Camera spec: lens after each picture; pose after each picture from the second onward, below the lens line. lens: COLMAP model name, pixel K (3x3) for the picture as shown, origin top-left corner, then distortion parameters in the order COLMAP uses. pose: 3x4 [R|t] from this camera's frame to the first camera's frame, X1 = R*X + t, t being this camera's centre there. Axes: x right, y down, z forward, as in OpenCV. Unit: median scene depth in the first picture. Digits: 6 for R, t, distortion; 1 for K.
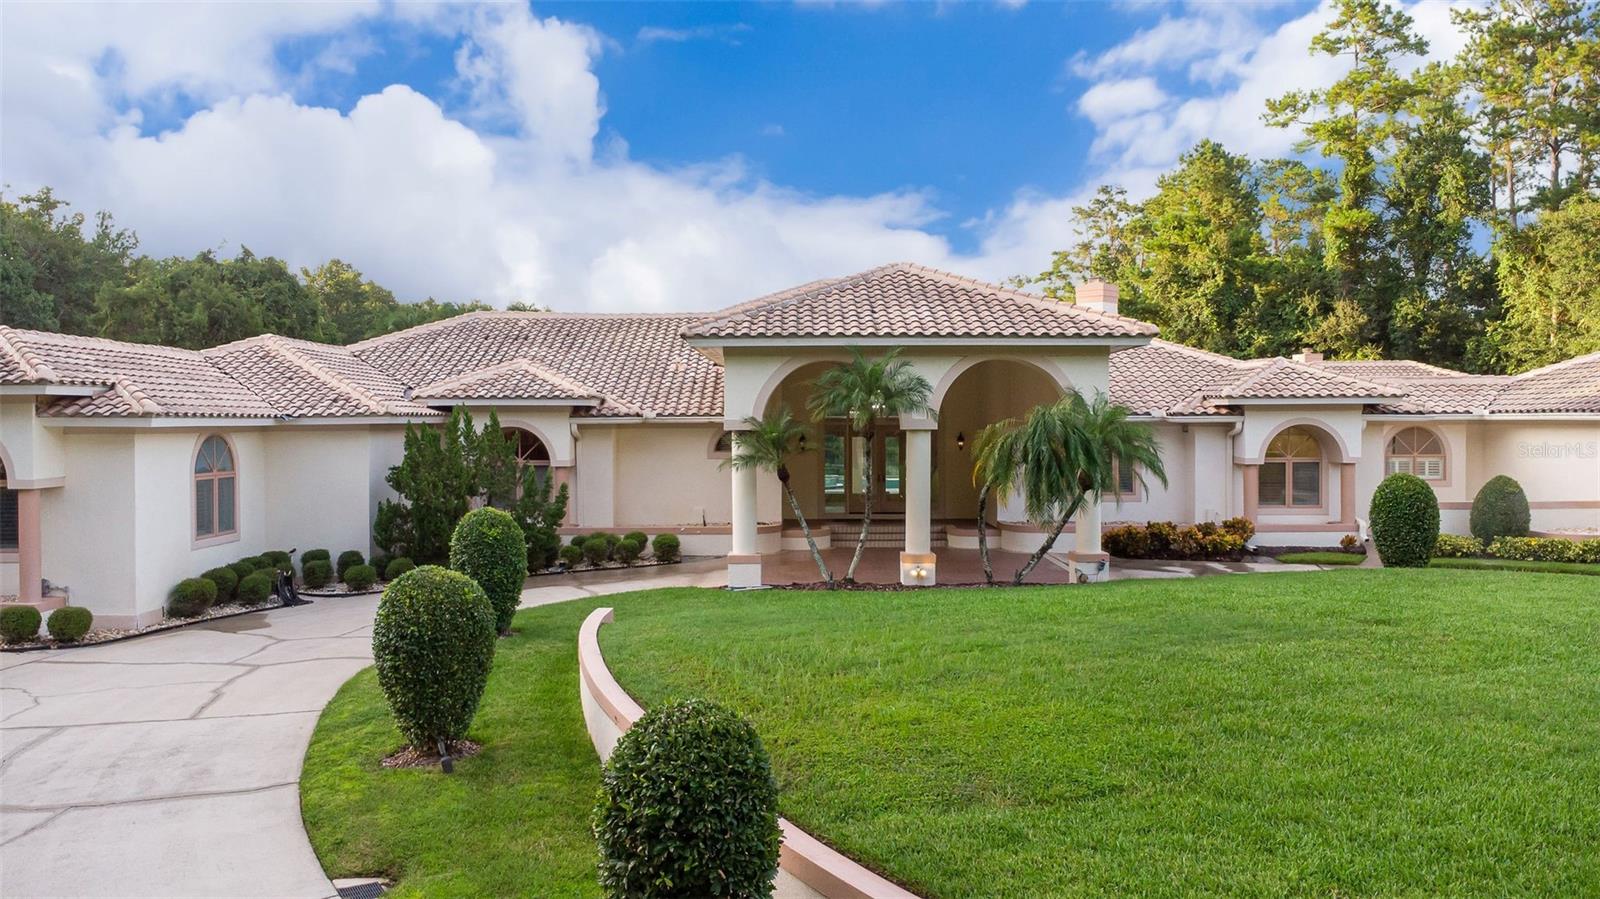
lens RADIAL K [[1108.5, 0, 780.5], [0, 1108.5, 453.8], [0, 0, 1]] dist [0.002557, -0.003992]
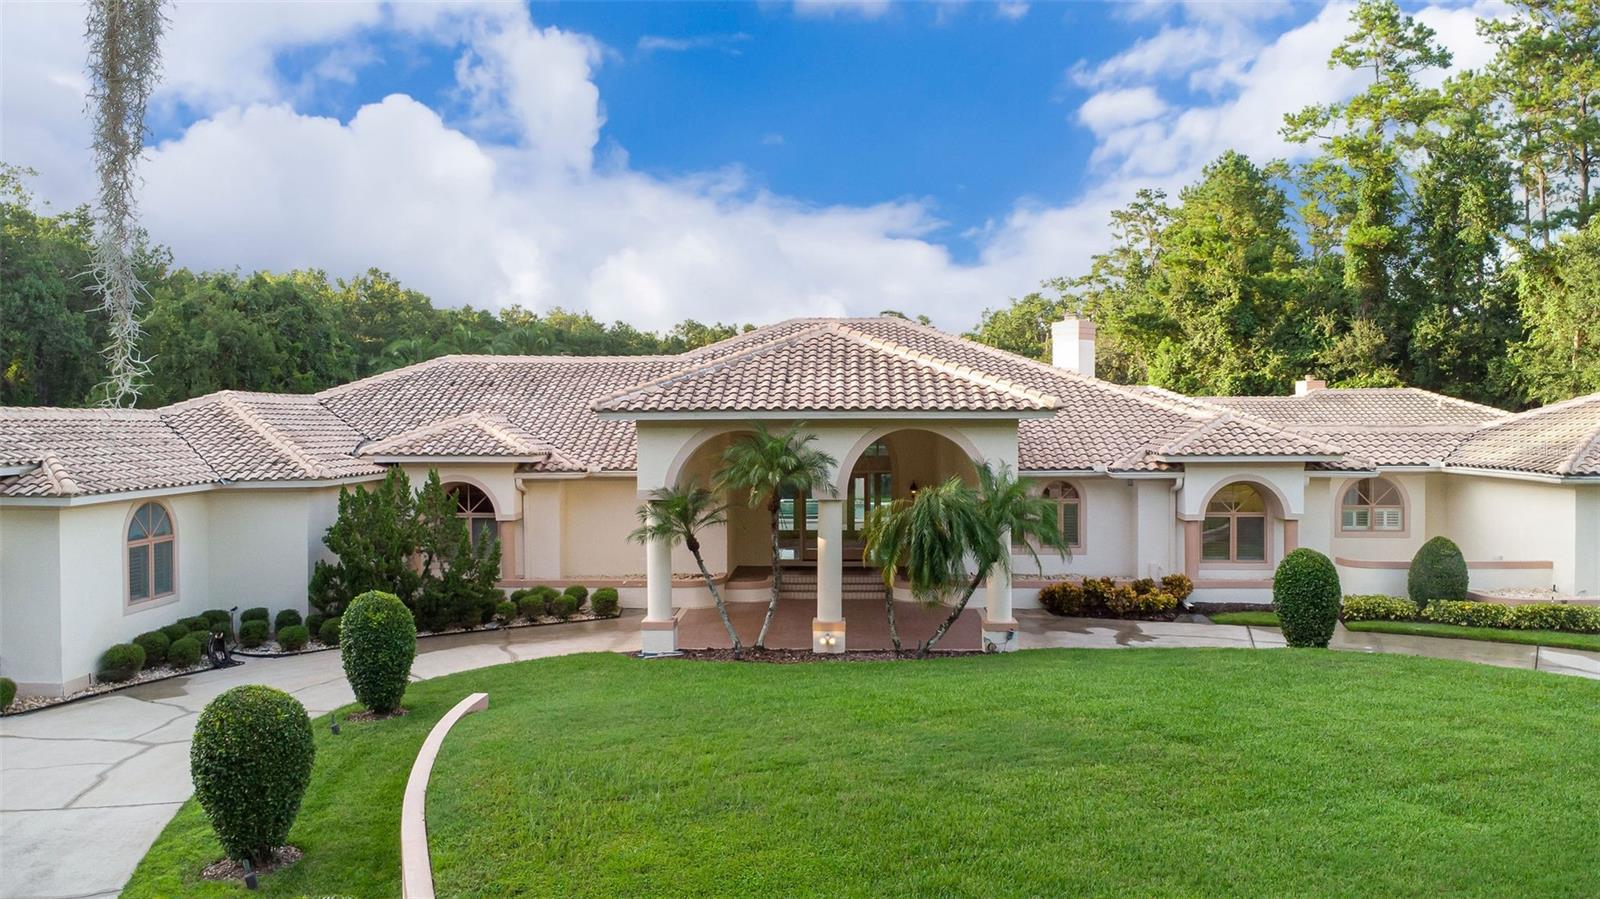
lens RADIAL K [[1117.2, 0, 800.0], [0, 1117.2, 449.5], [0, 0, 1]] dist [0.004283, -0.002747]
pose [[0.999253, 0.001794, -0.038610, 0.107610], [-0.001676, 0.999994, 0.003098, -0.055222], [0.038615, -0.003031, 0.999250, -0.017496]]
